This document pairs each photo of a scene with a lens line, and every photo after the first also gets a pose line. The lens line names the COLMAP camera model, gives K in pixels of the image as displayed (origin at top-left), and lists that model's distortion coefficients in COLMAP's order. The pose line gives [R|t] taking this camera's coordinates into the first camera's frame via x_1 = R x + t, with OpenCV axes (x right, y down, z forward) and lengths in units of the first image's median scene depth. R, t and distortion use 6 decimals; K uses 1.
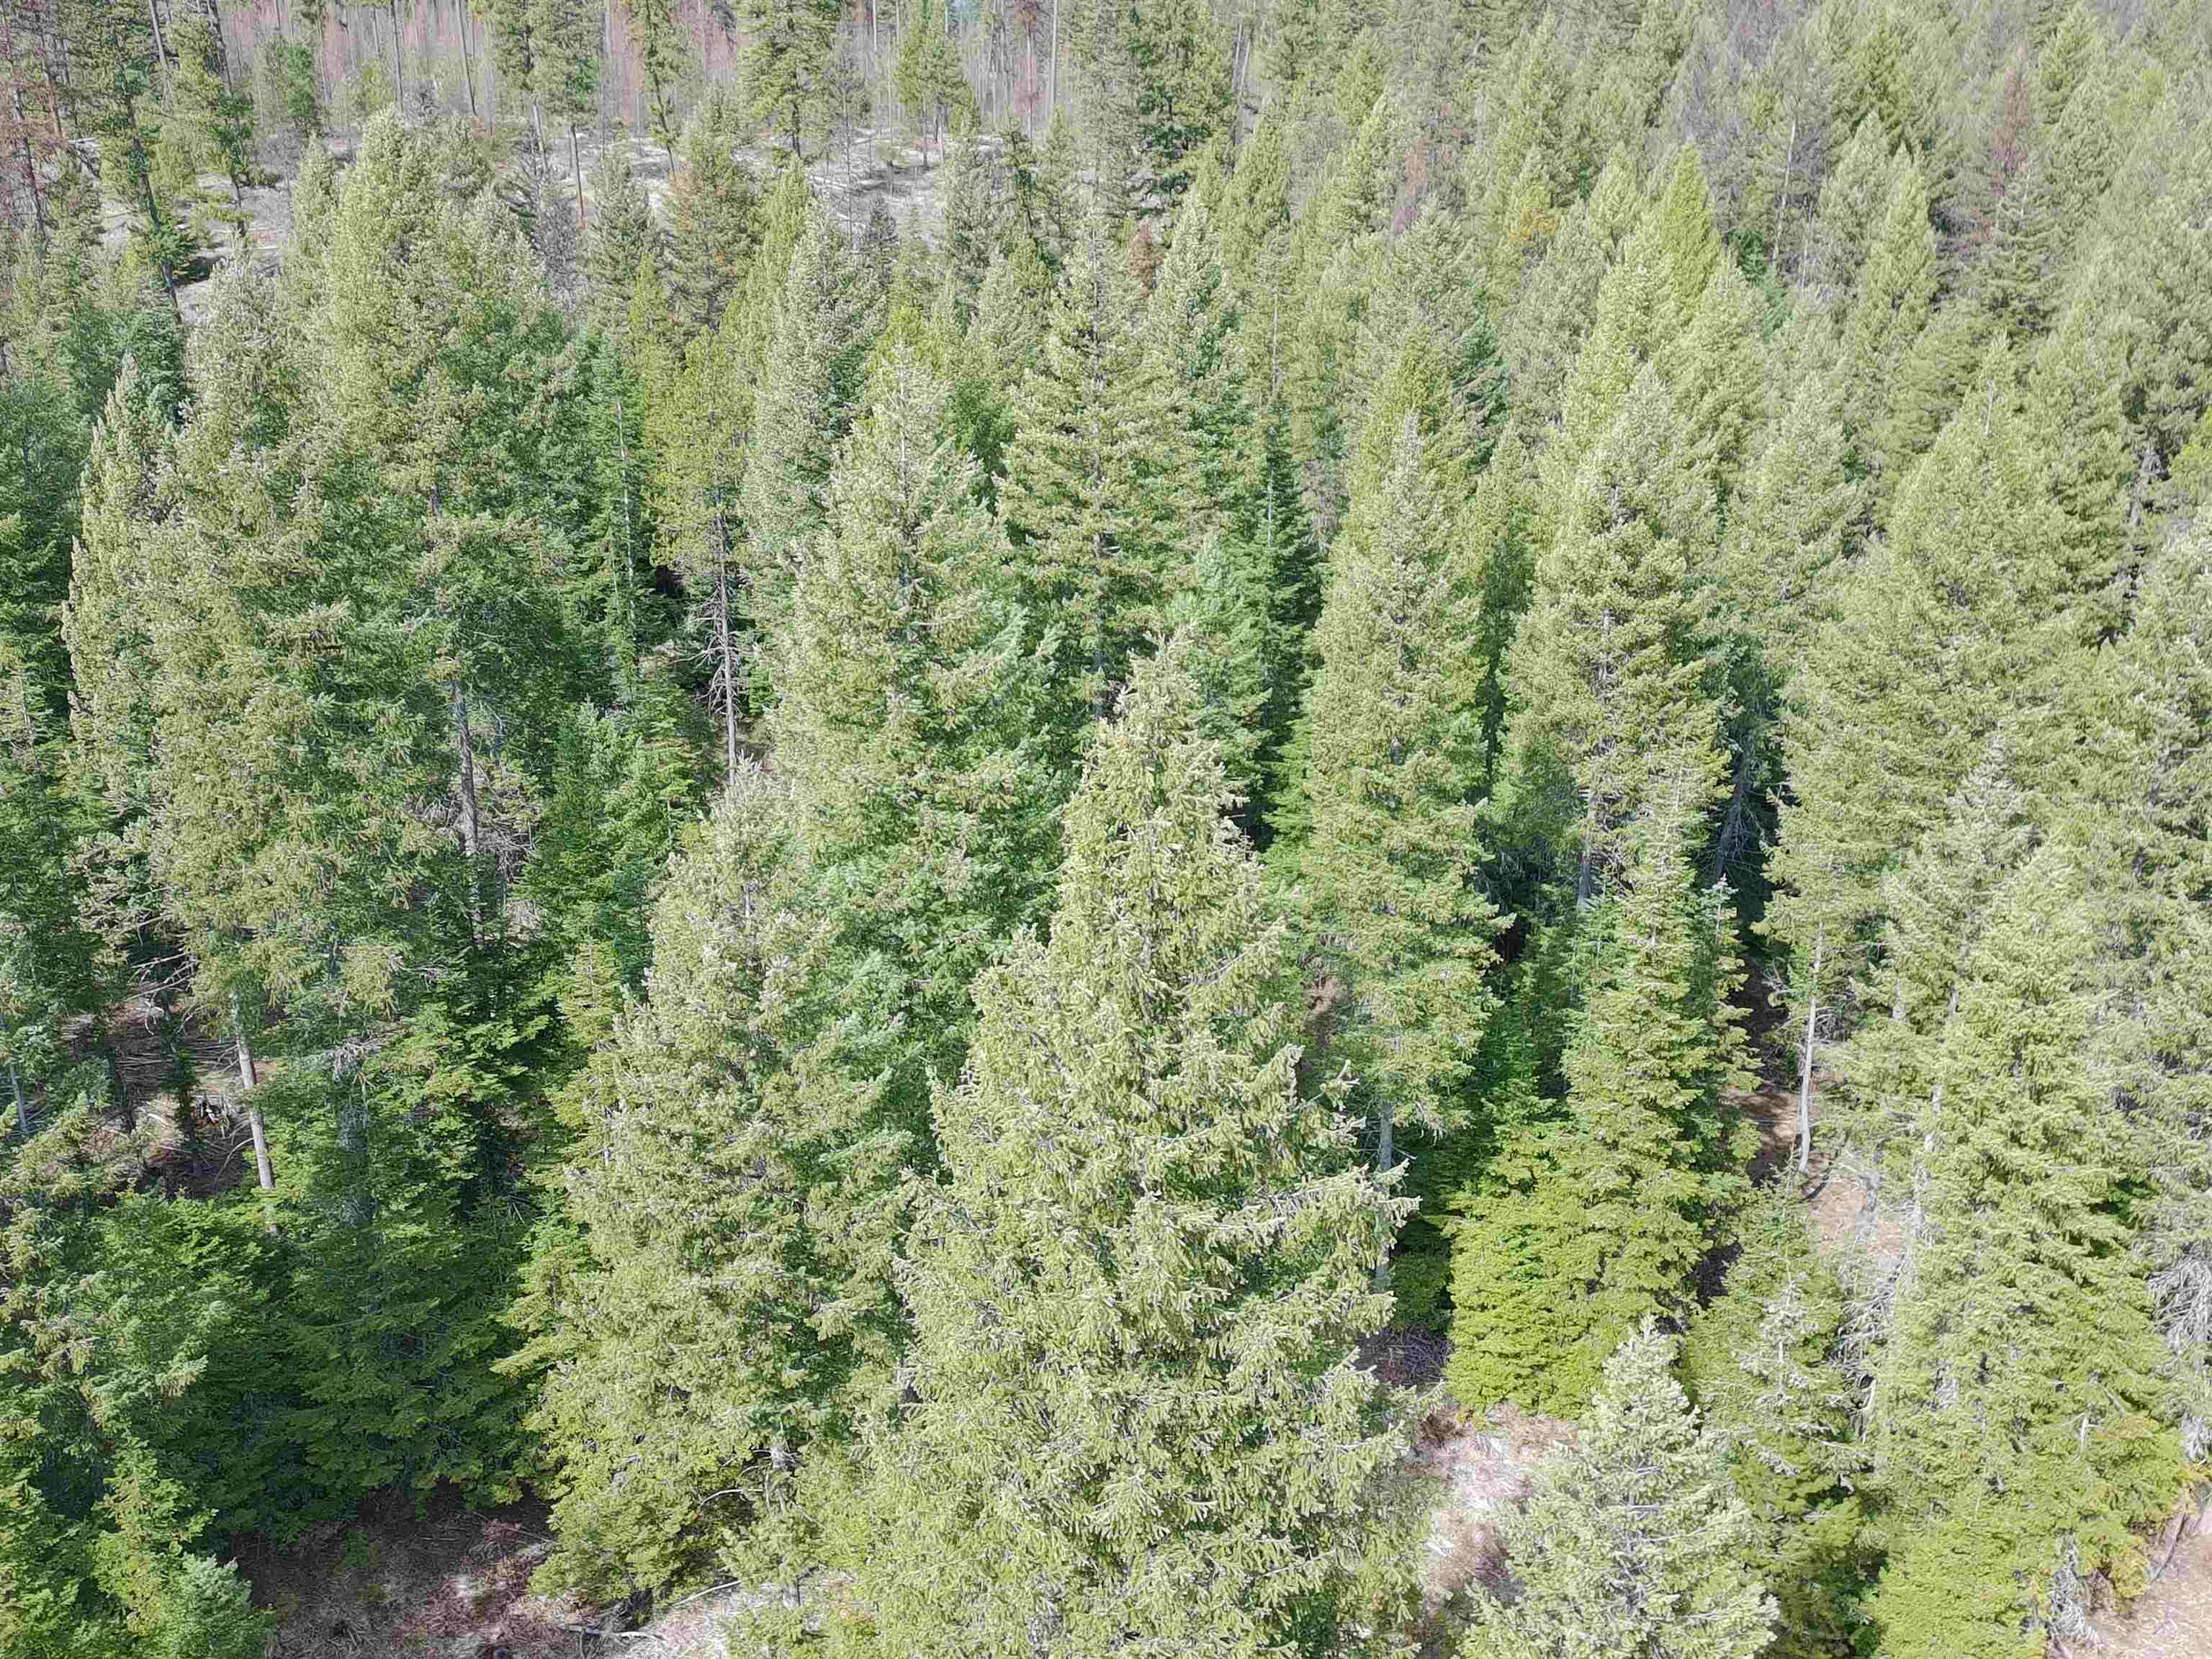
lens RADIAL K [[2018.1, 0, 1104.2], [0, 2018.1, 808.5], [0, 0, 1]] dist [0.055462, -0.029811]
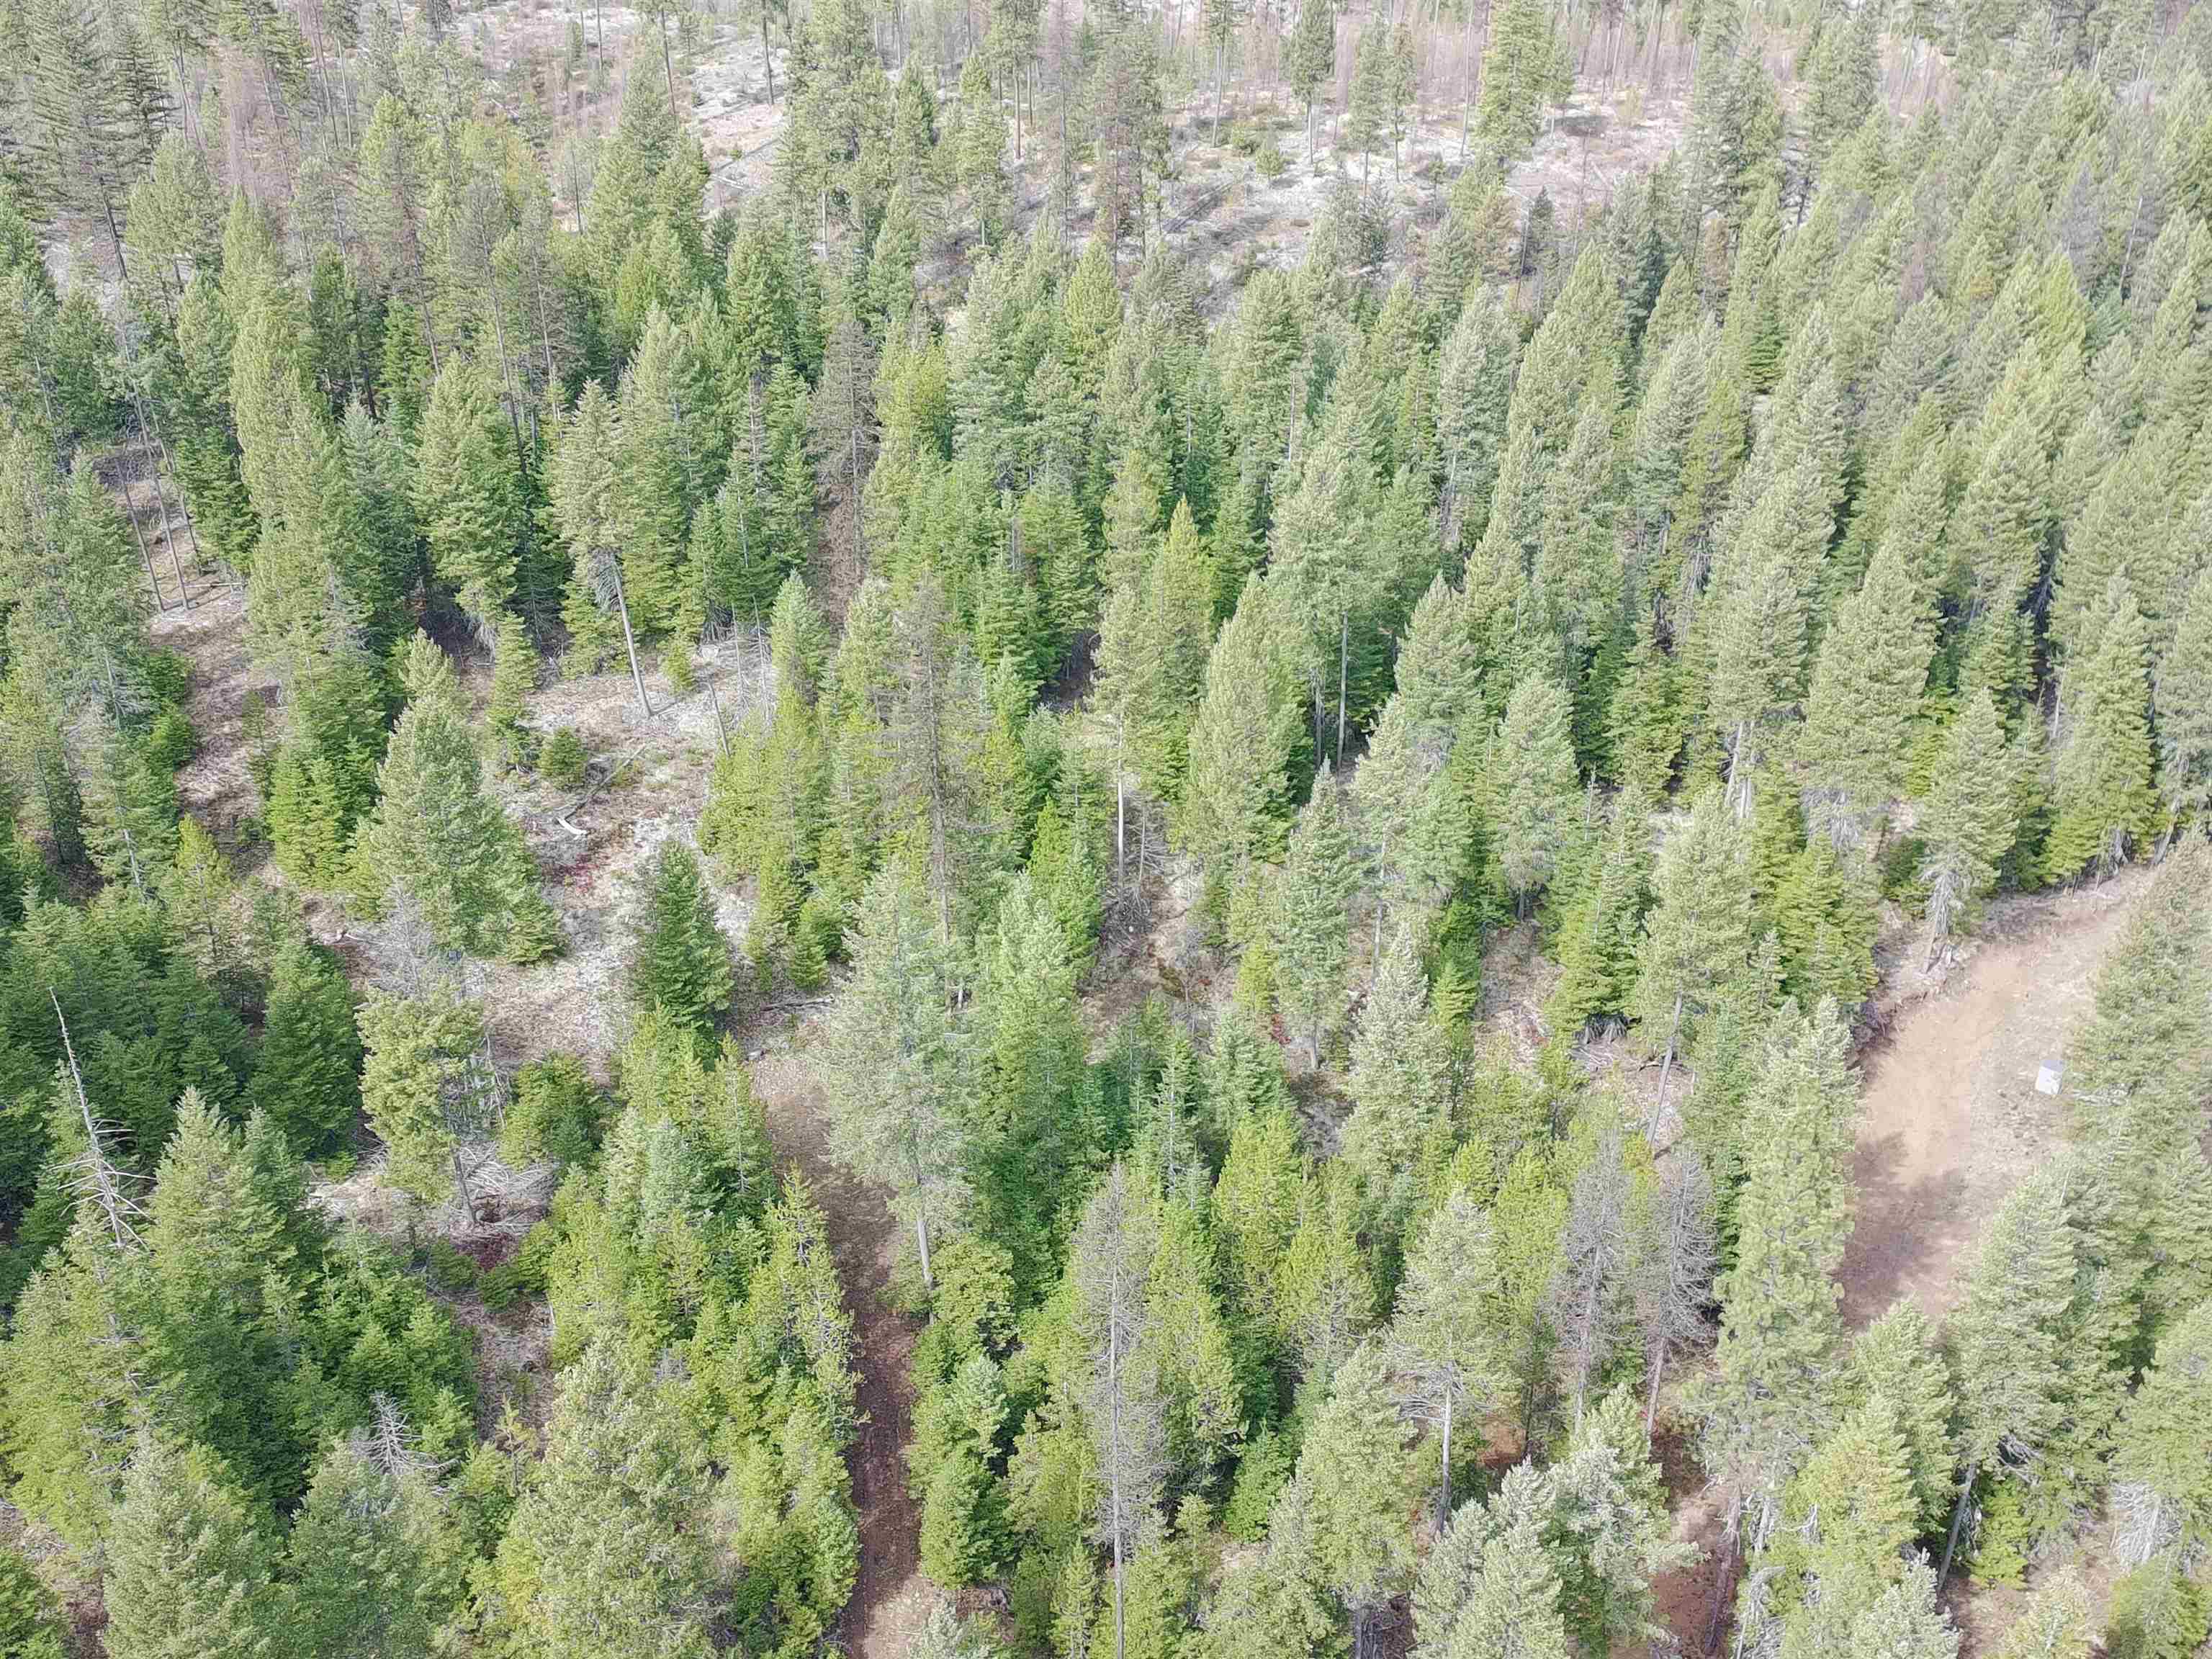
lens RADIAL K [[2018.1, 0, 1106.9], [0, 2018.1, 830.0], [0, 0, 1]] dist [0.055462, -0.029811]
pose [[0.985836, 0.072386, -0.151285, -0.455328], [-0.053744, 0.990841, 0.123874, 0.050664], [0.158867, -0.113989, 0.980698, -1.819121]]
